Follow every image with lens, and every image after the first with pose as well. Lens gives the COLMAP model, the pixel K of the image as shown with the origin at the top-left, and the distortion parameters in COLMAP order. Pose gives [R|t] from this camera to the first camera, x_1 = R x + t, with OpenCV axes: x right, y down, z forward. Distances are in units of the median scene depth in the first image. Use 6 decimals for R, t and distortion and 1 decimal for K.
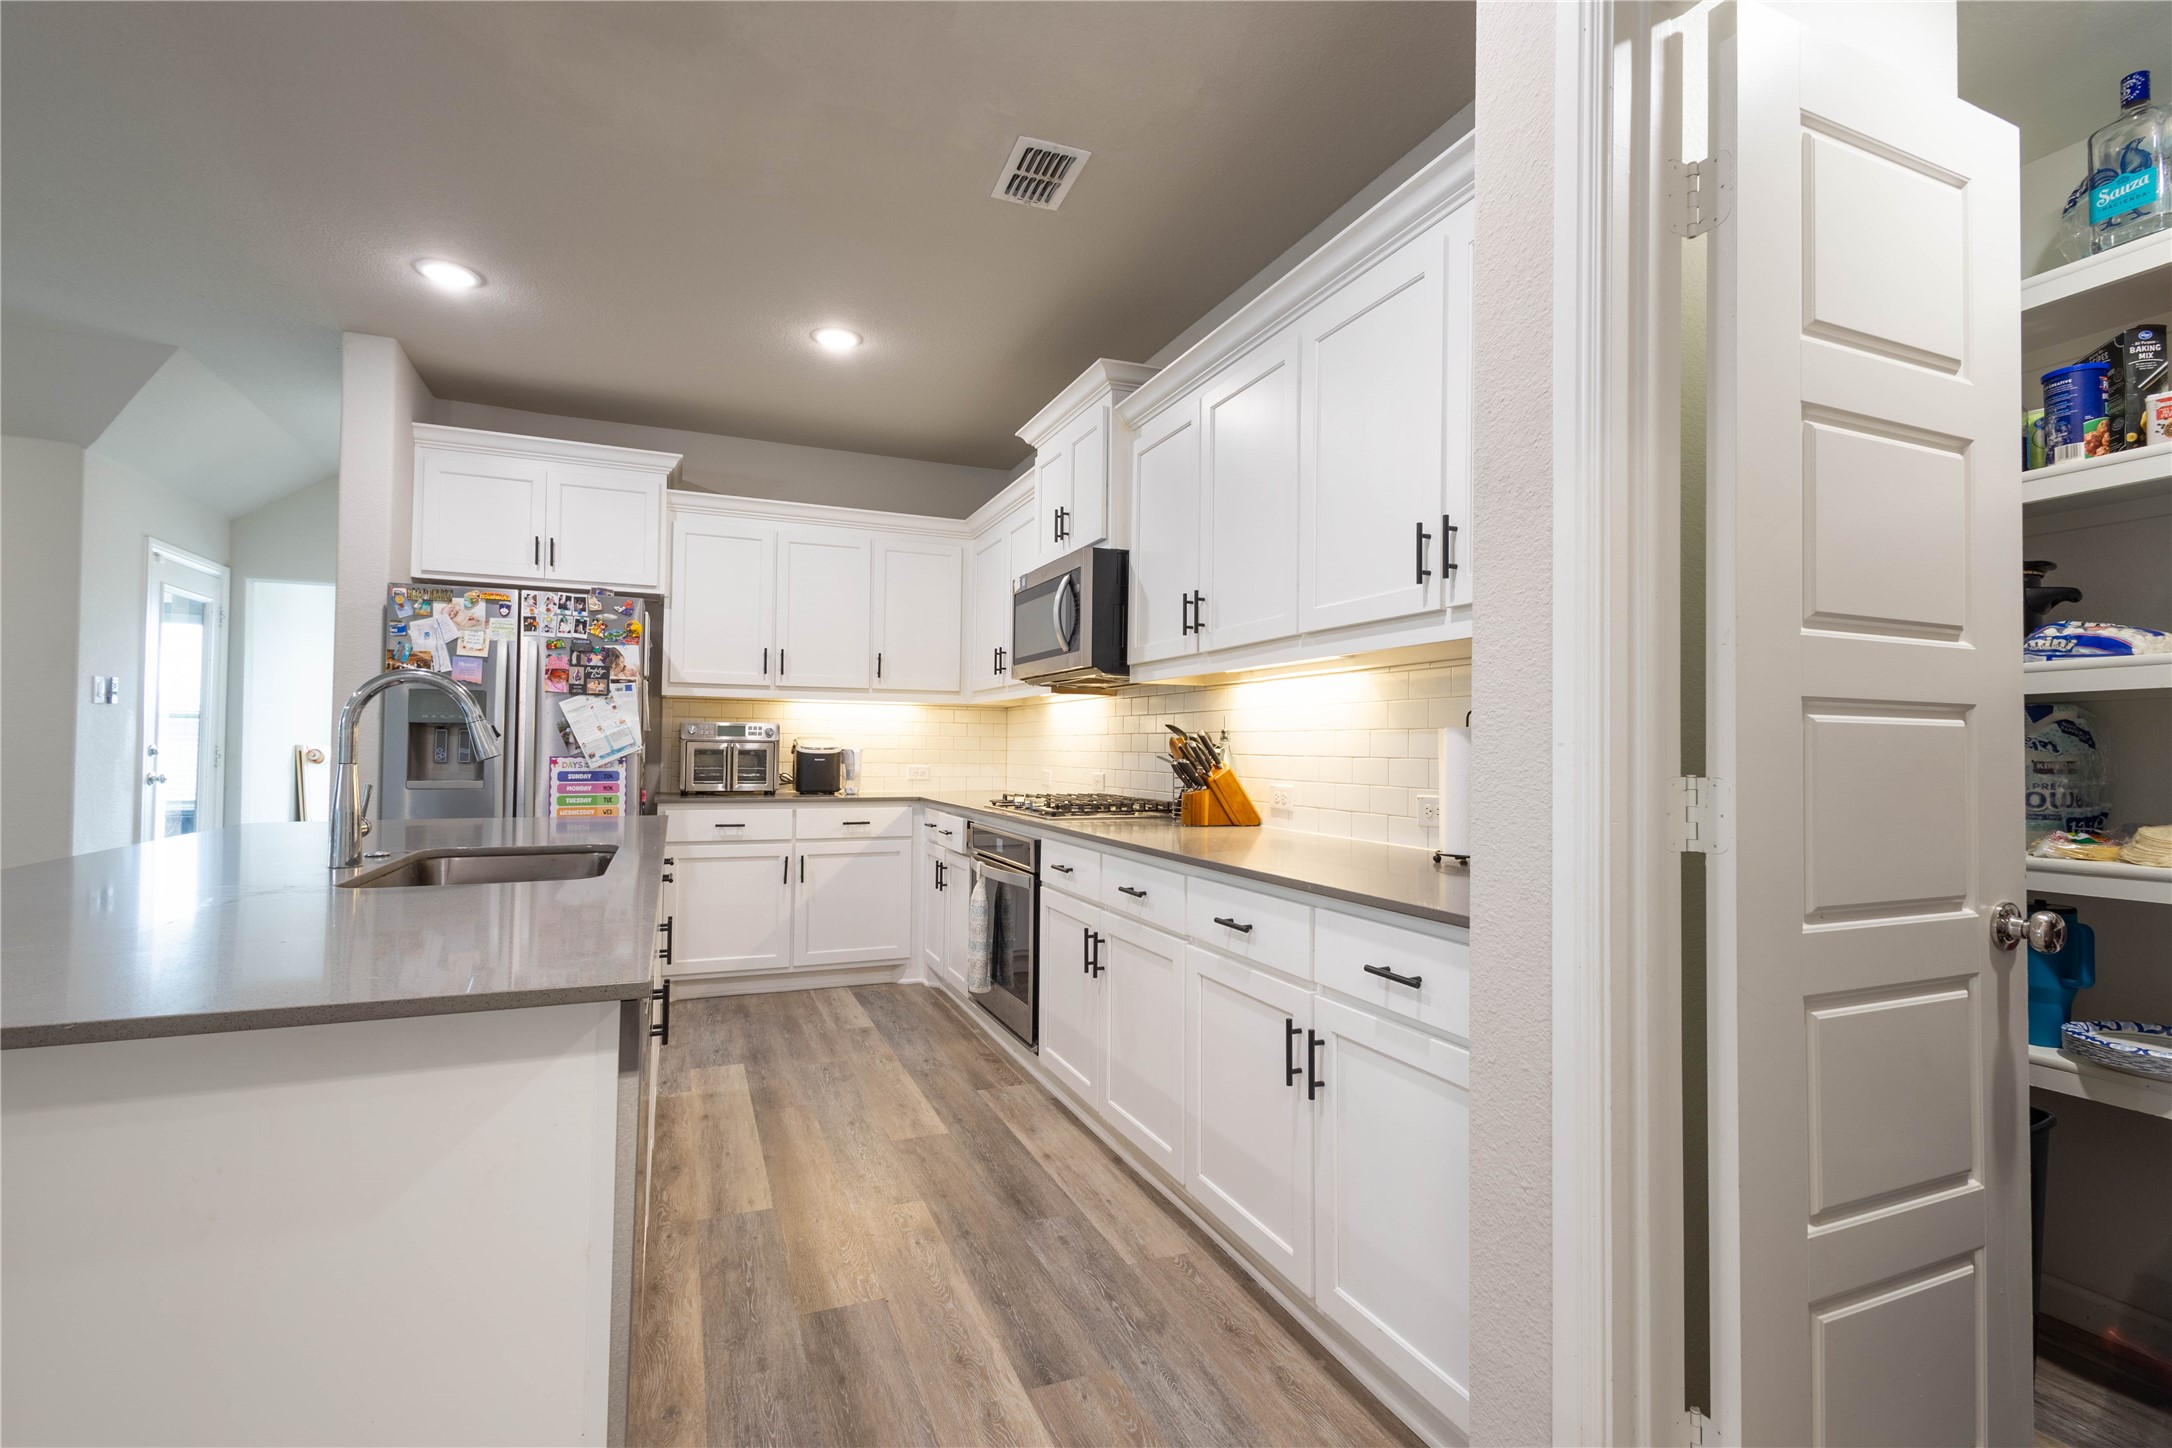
lens RADIAL K [[992.1, 0, 1080.7], [0, 992.1, 722.2], [0, 0, 1]] dist [0.013347, -0.004020]
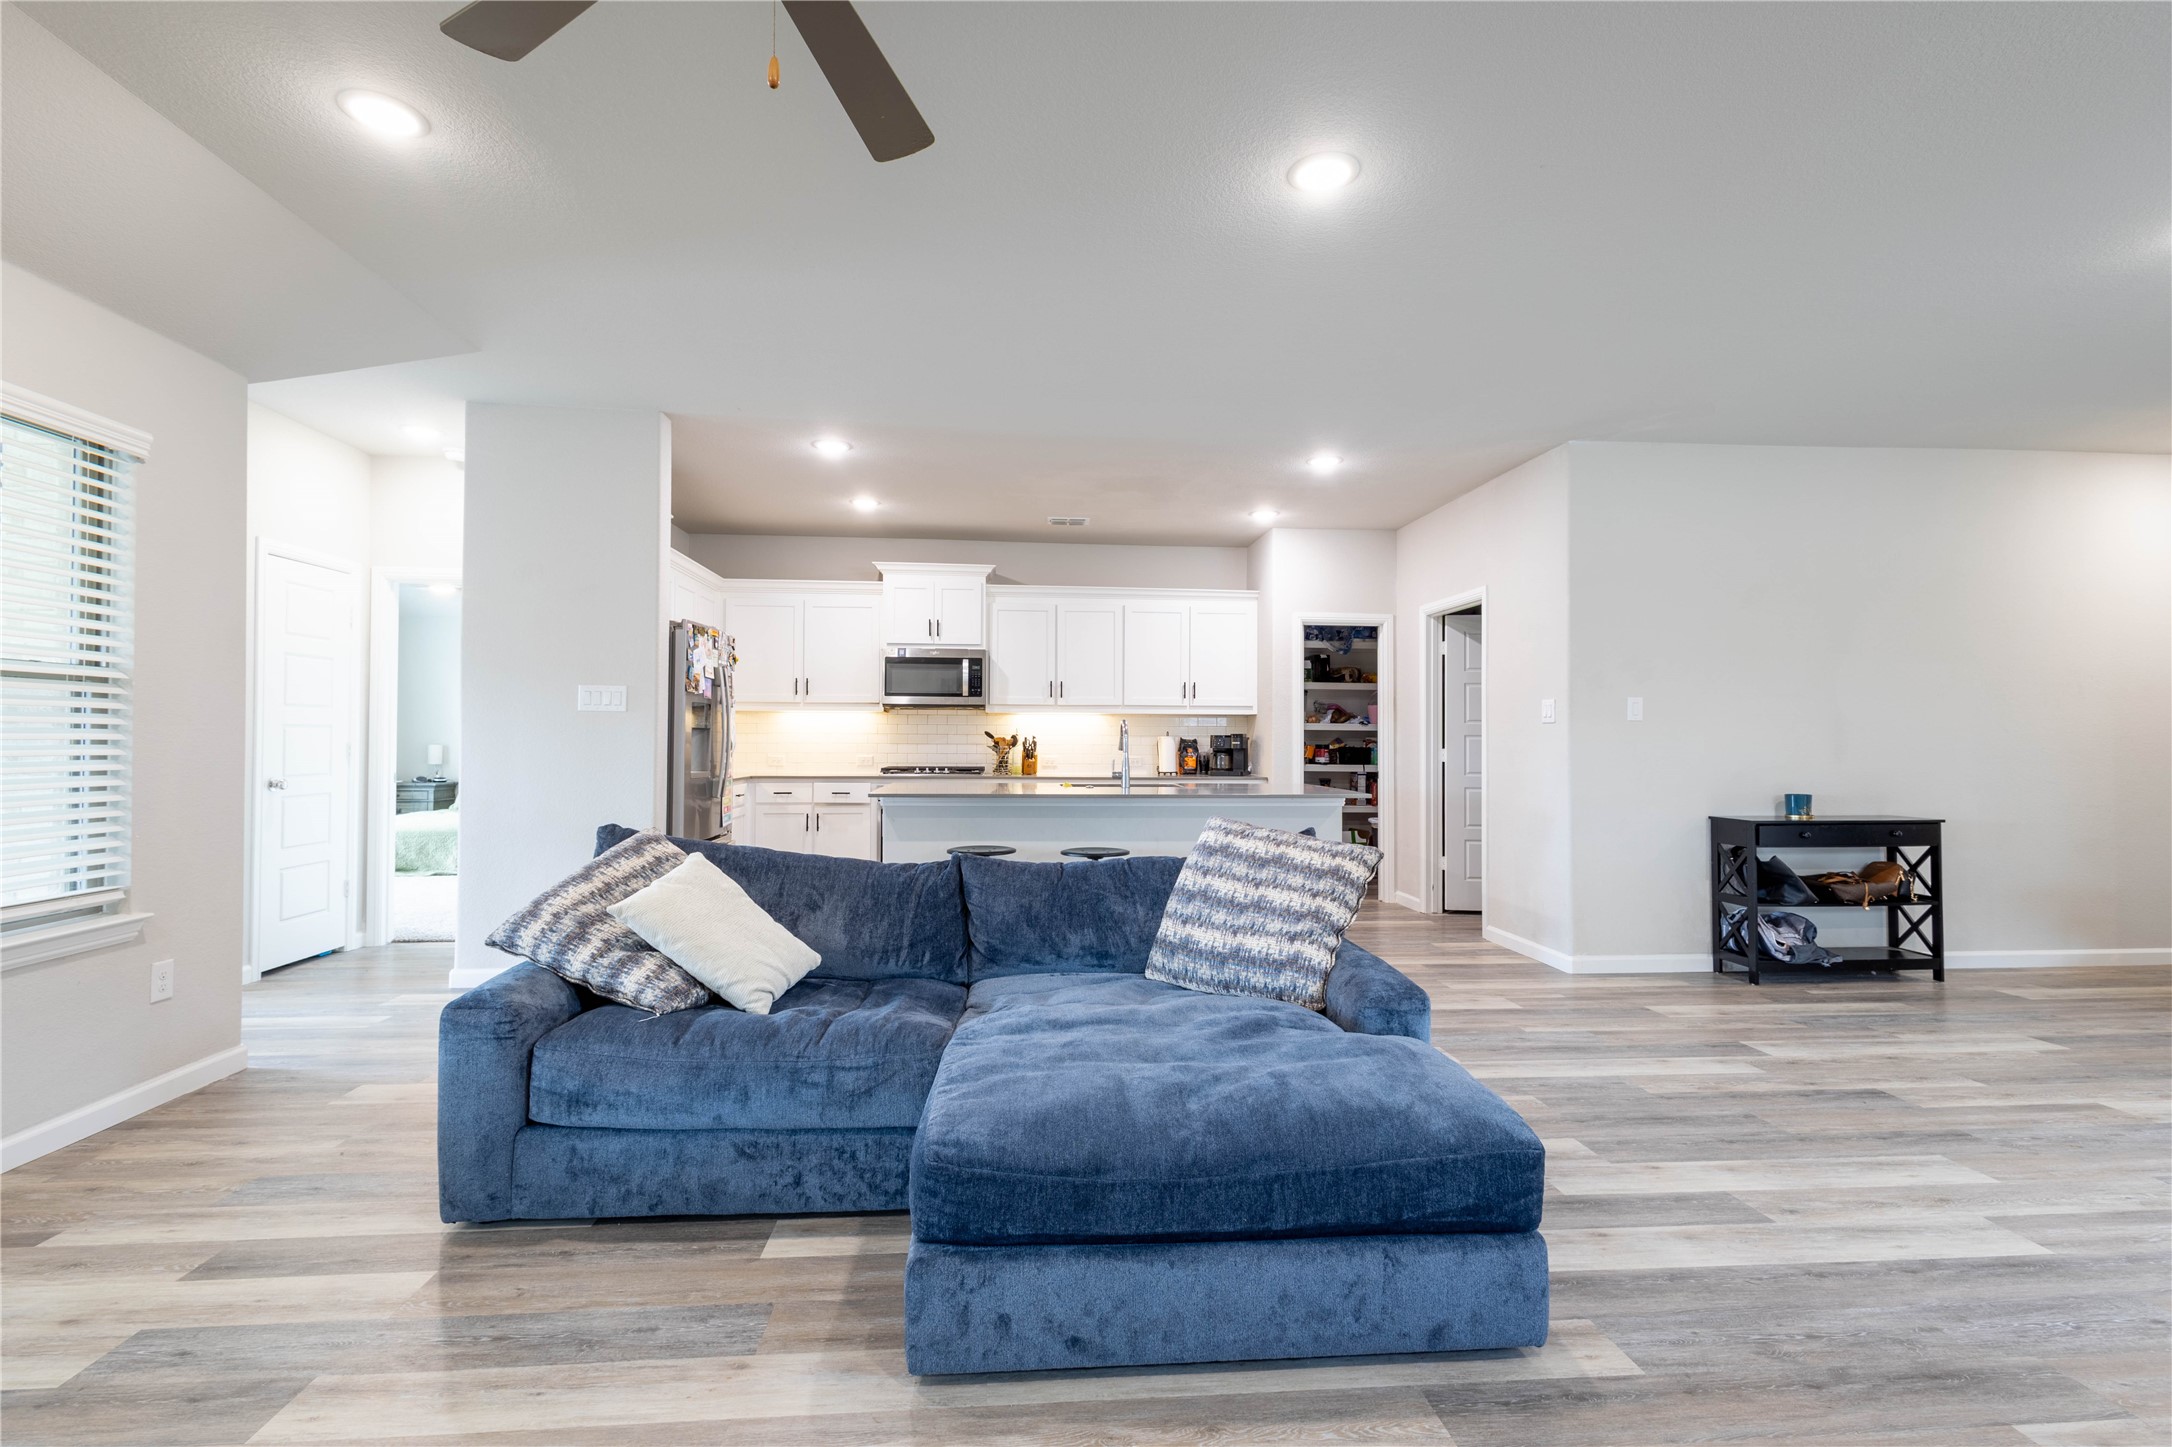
lens RADIAL K [[992.1, 0, 1083.2], [0, 992.1, 723.1], [0, 0, 1]] dist [0.013347, -0.004020]
pose [[0.296555, 0.003923, 0.955008, -1.754813], [-0.022420, 0.999745, 0.002855, -0.021624], [-0.954753, -0.022258, 0.296567, 0.123174]]
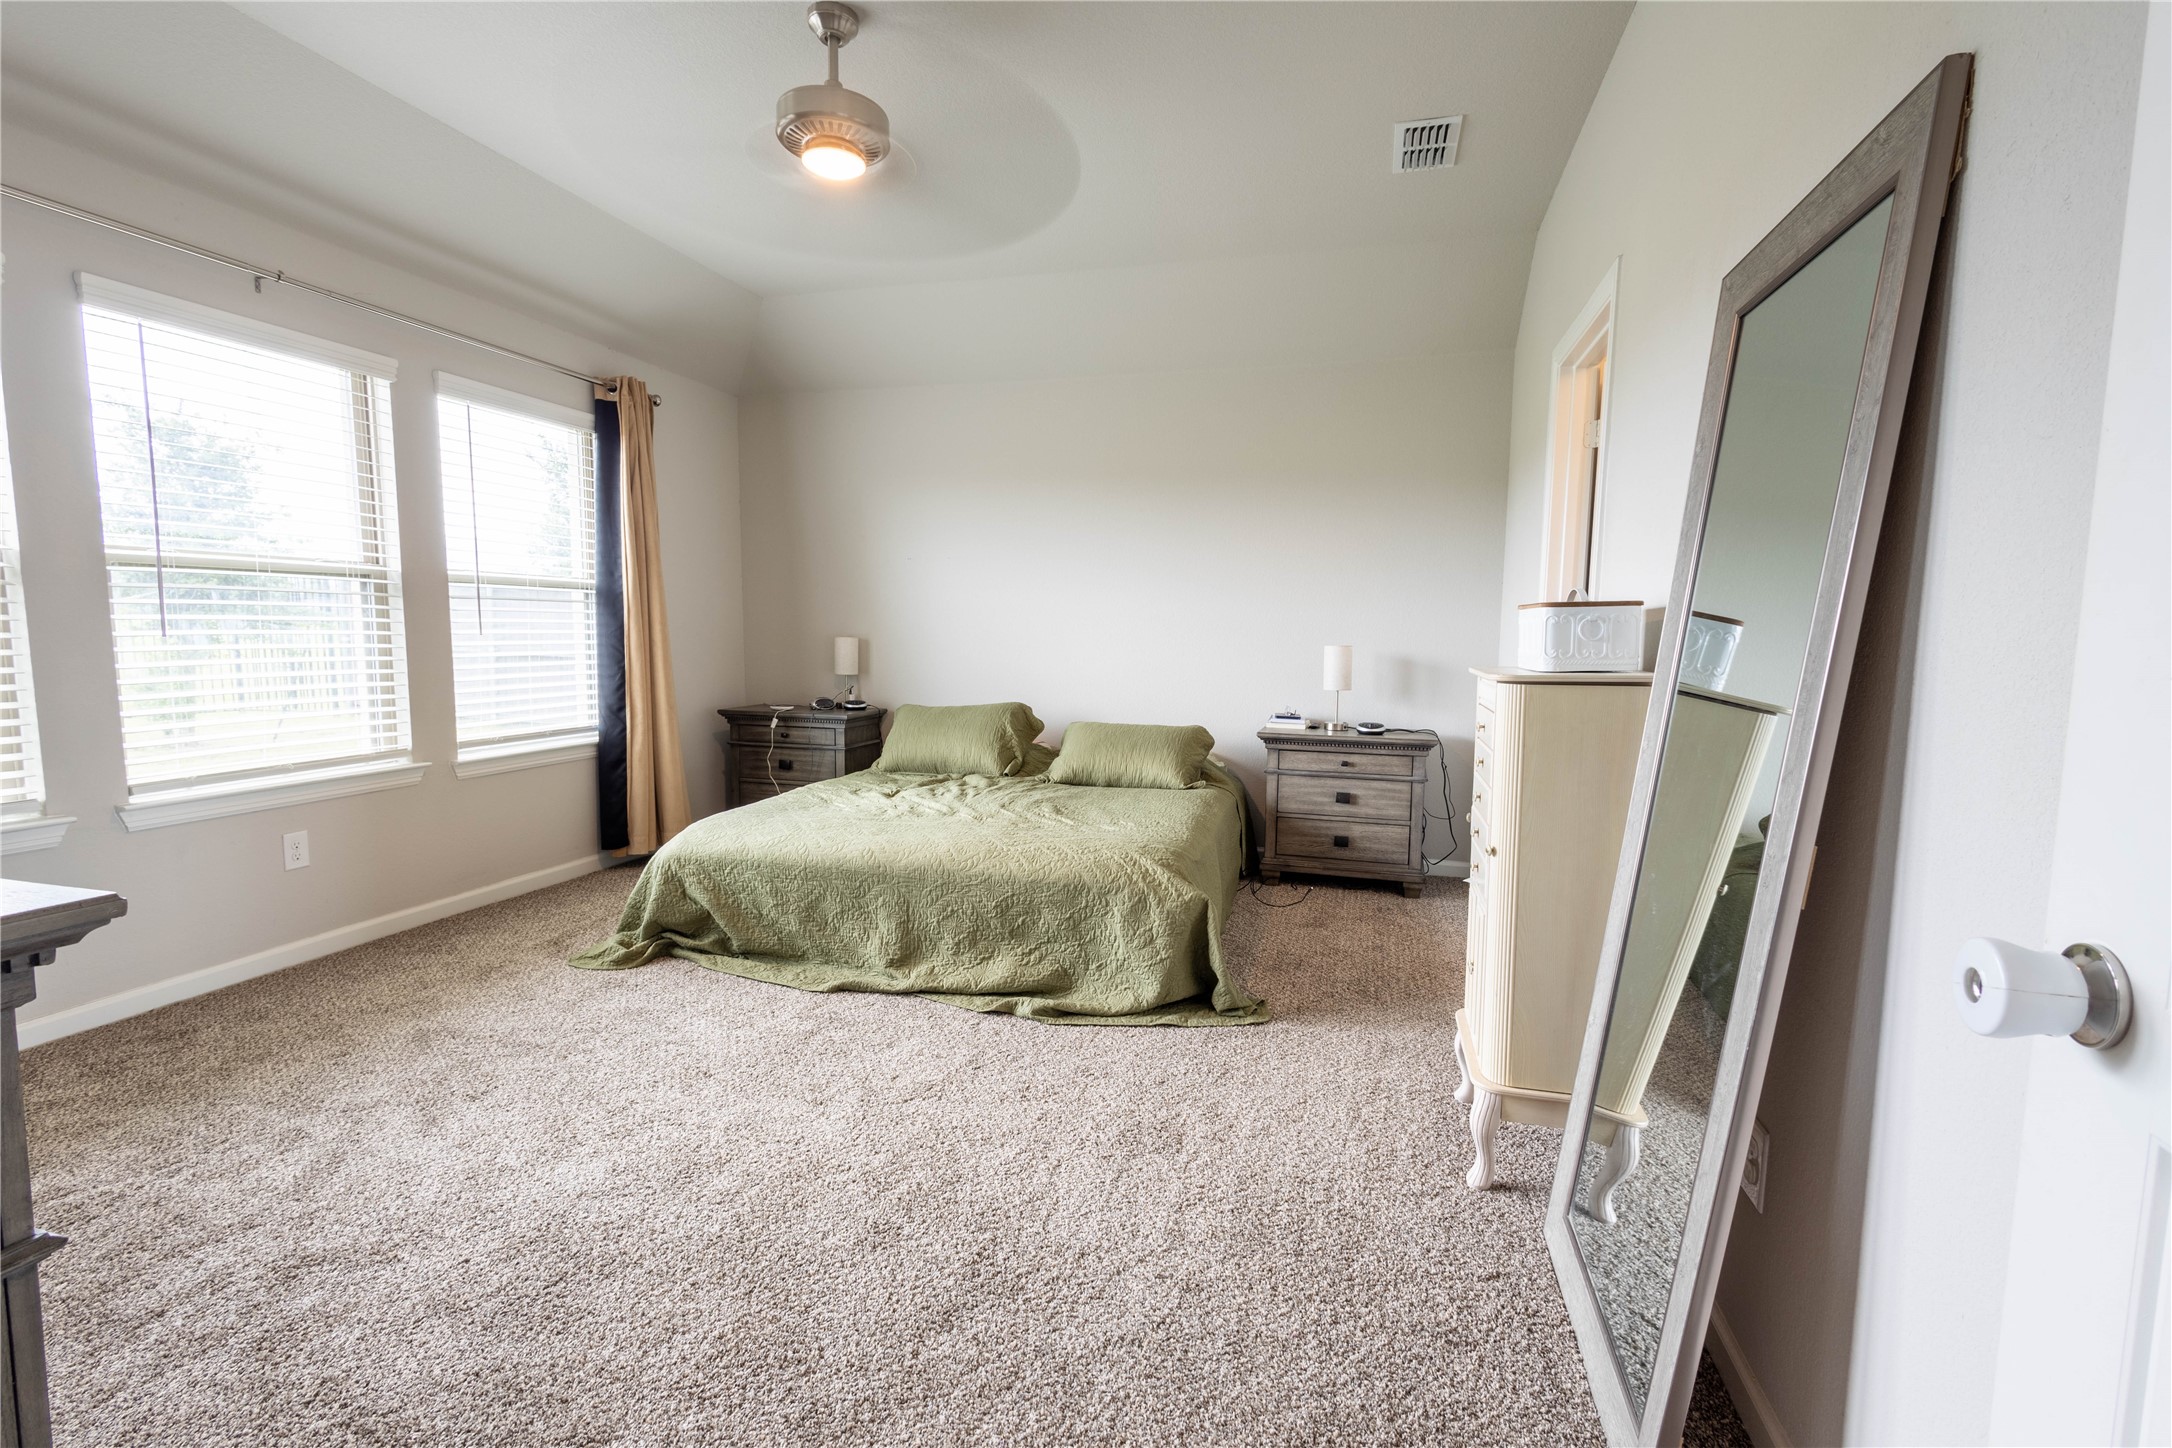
lens RADIAL K [[992.1, 0, 1082.9], [0, 992.1, 723.4], [0, 0, 1]] dist [0.013347, -0.004020]
pose [[0.616220, -0.088365, 0.782601, -0.619368], [-0.015702, 0.992110, 0.124385, 0.024172], [-0.787418, -0.088937, 0.609970, 1.443742]]
